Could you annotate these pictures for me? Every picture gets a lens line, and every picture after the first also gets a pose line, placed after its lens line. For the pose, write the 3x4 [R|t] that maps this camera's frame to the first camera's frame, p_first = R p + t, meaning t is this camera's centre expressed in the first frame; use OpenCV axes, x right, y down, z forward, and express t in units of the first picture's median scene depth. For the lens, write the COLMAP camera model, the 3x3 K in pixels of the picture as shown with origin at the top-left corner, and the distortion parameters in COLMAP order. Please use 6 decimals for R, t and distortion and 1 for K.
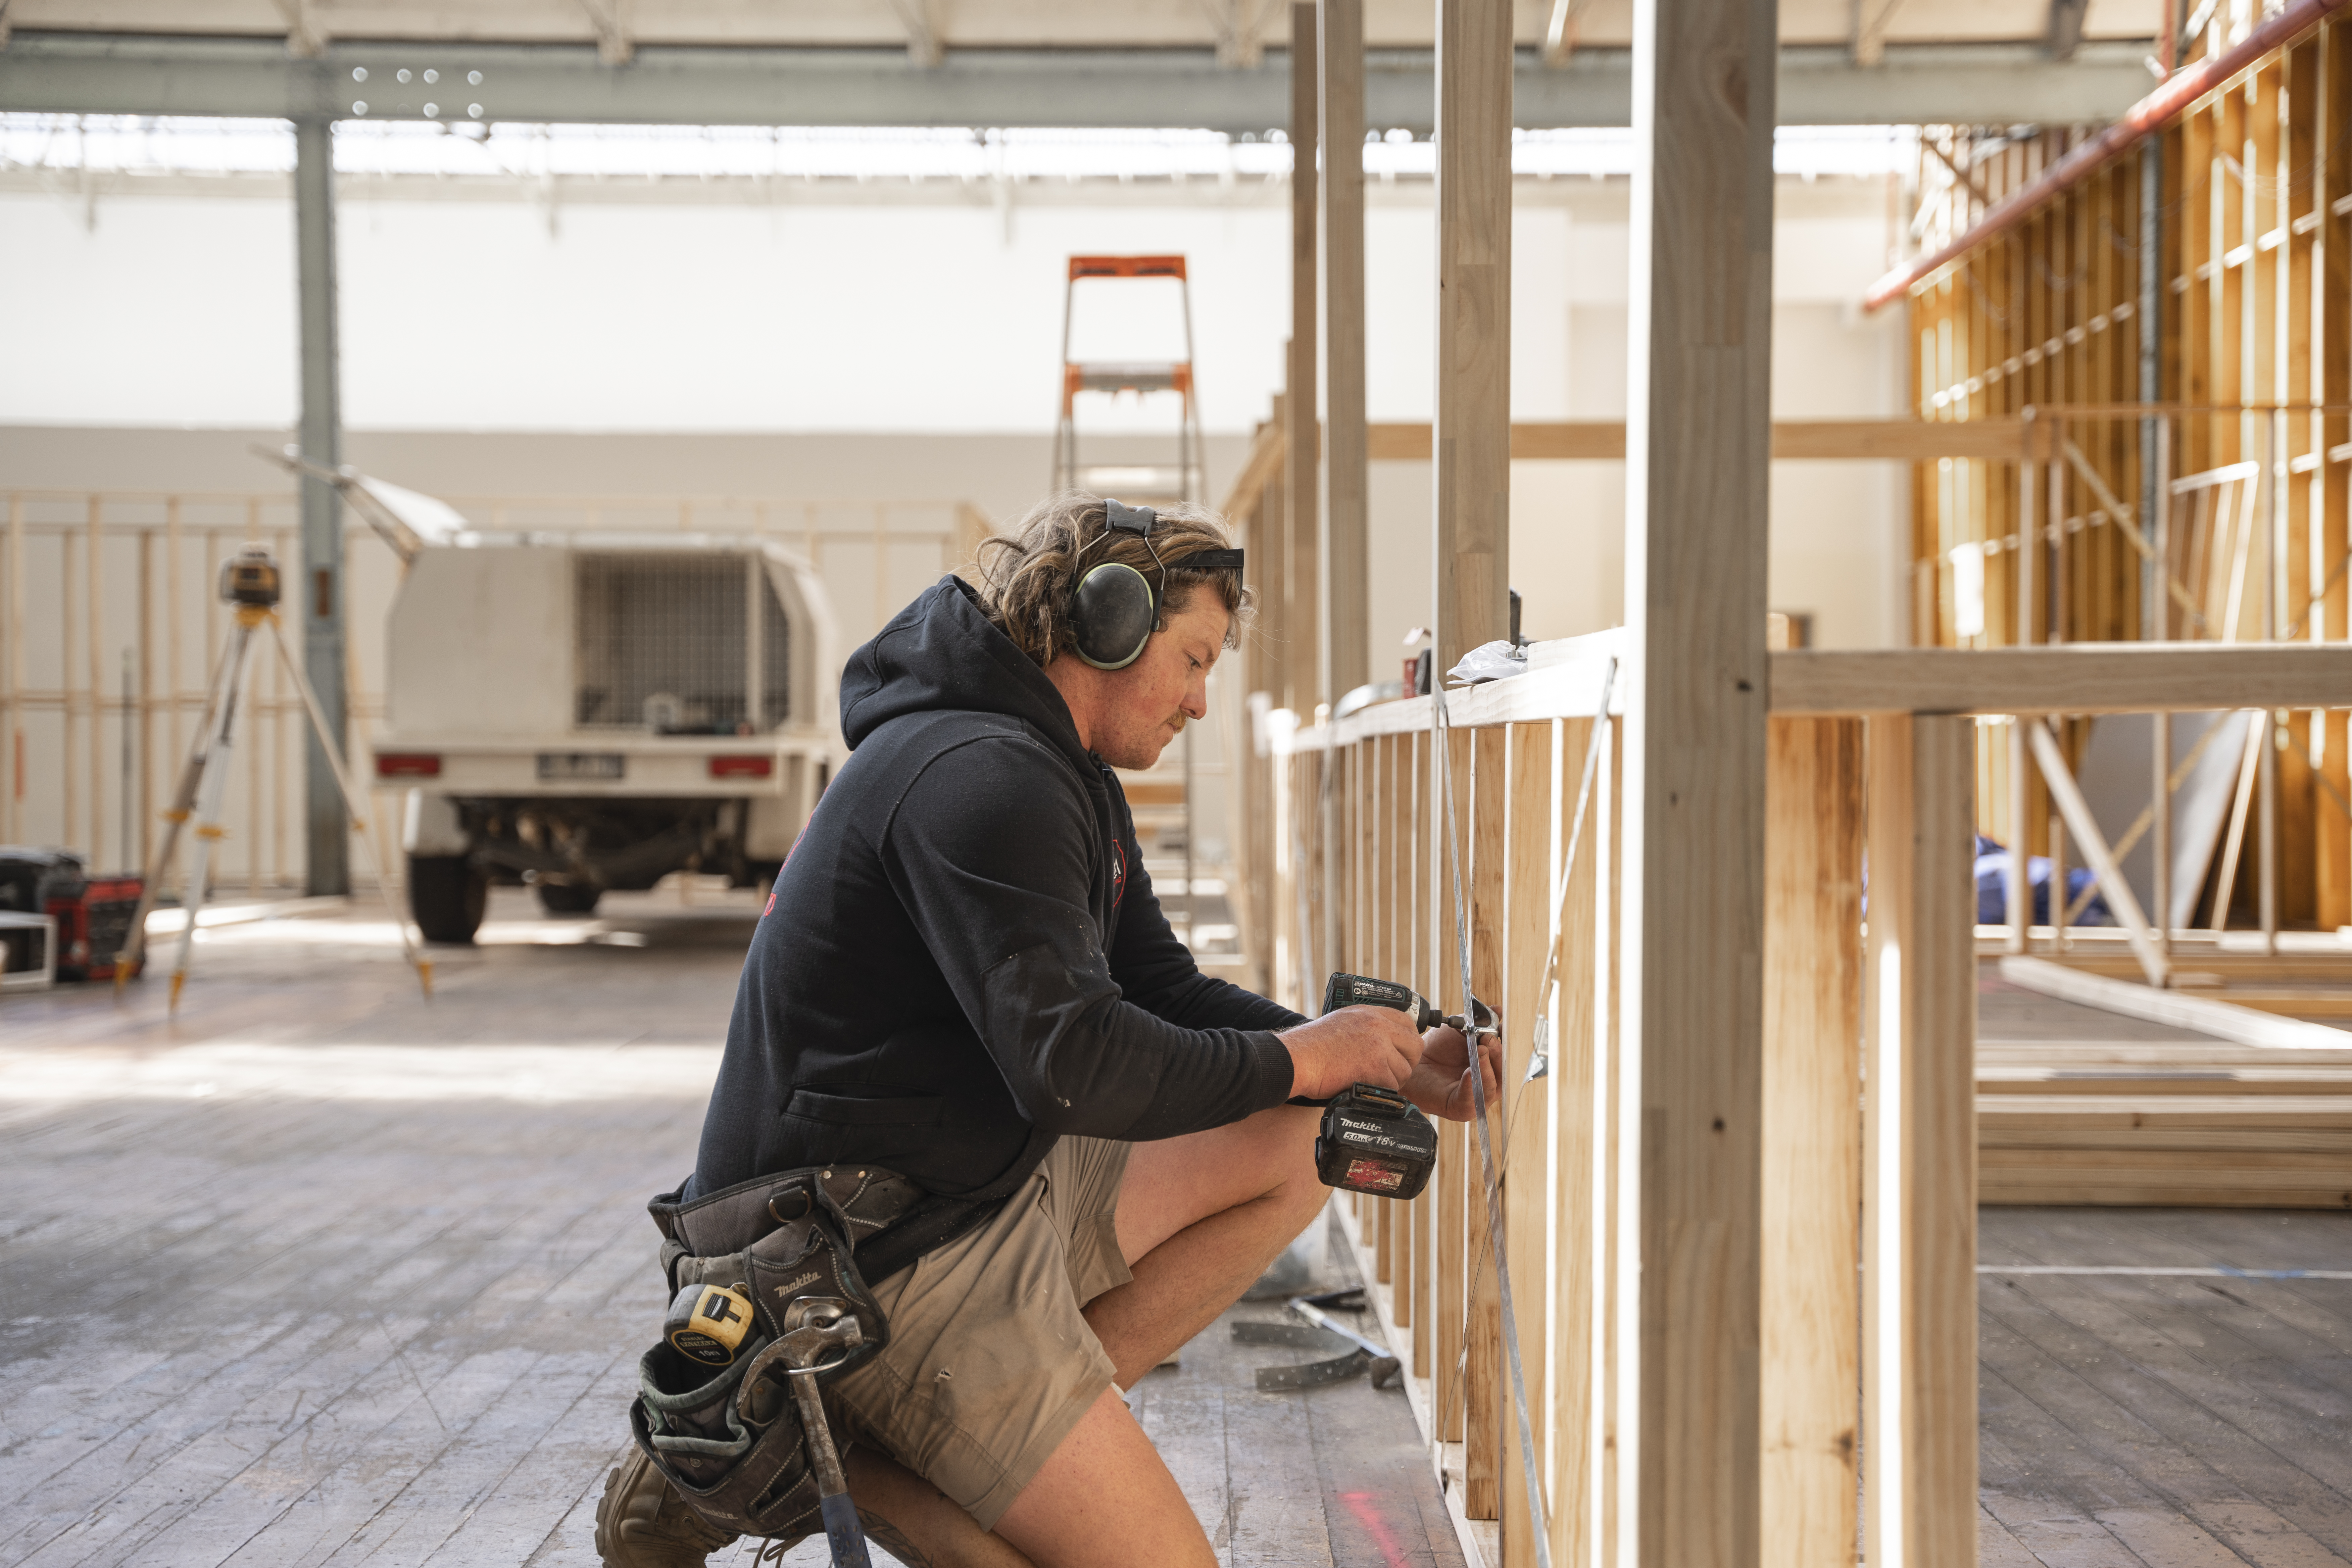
lens RADIAL K [[3839.6, 0, 1174.1], [0, 3839.6, 774.5], [0, 0, 1]] dist [0.258145, 0.000000]
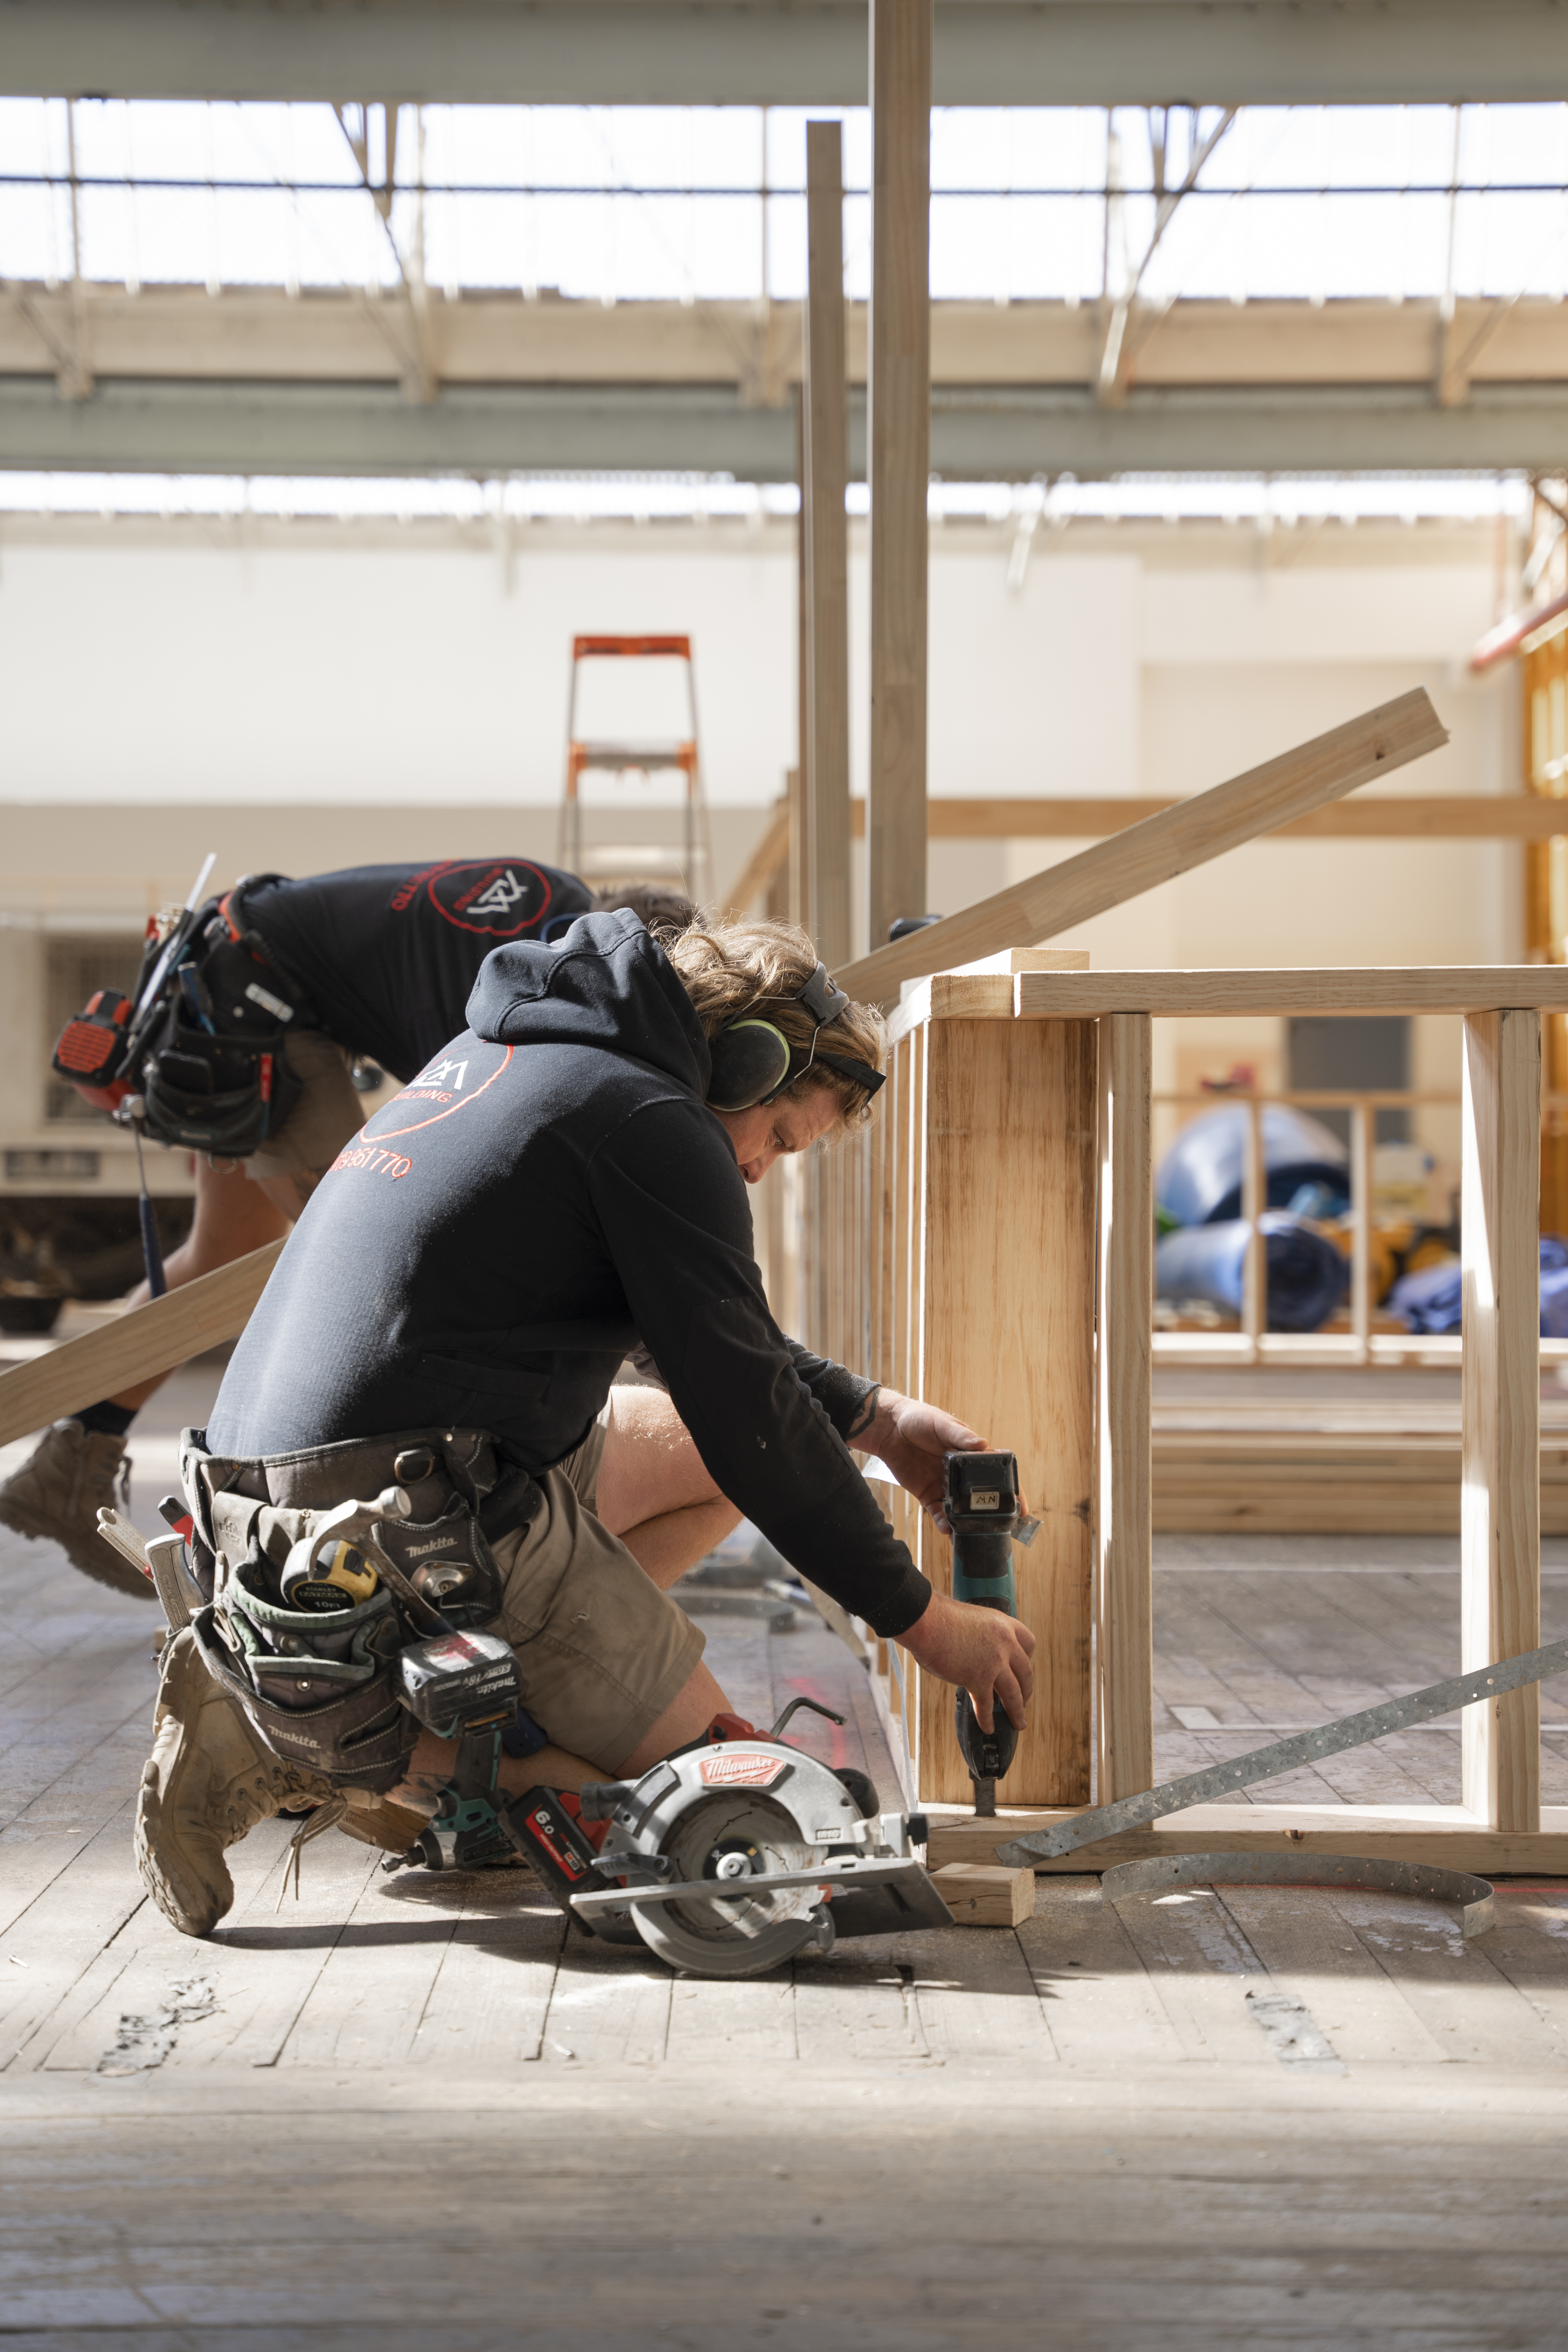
lens RADIAL K [[4591.2, 0, 751.6], [0, 4591.2, 1154.8], [0, 0, 1]] dist [0.405816, 0.000000]
pose [[0.999949, 0.000888, 0.010032, 0.003620], [-0.000765, 0.999925, -0.012225, 0.007742], [-0.010042, 0.012217, 0.999875, -0.101261]]
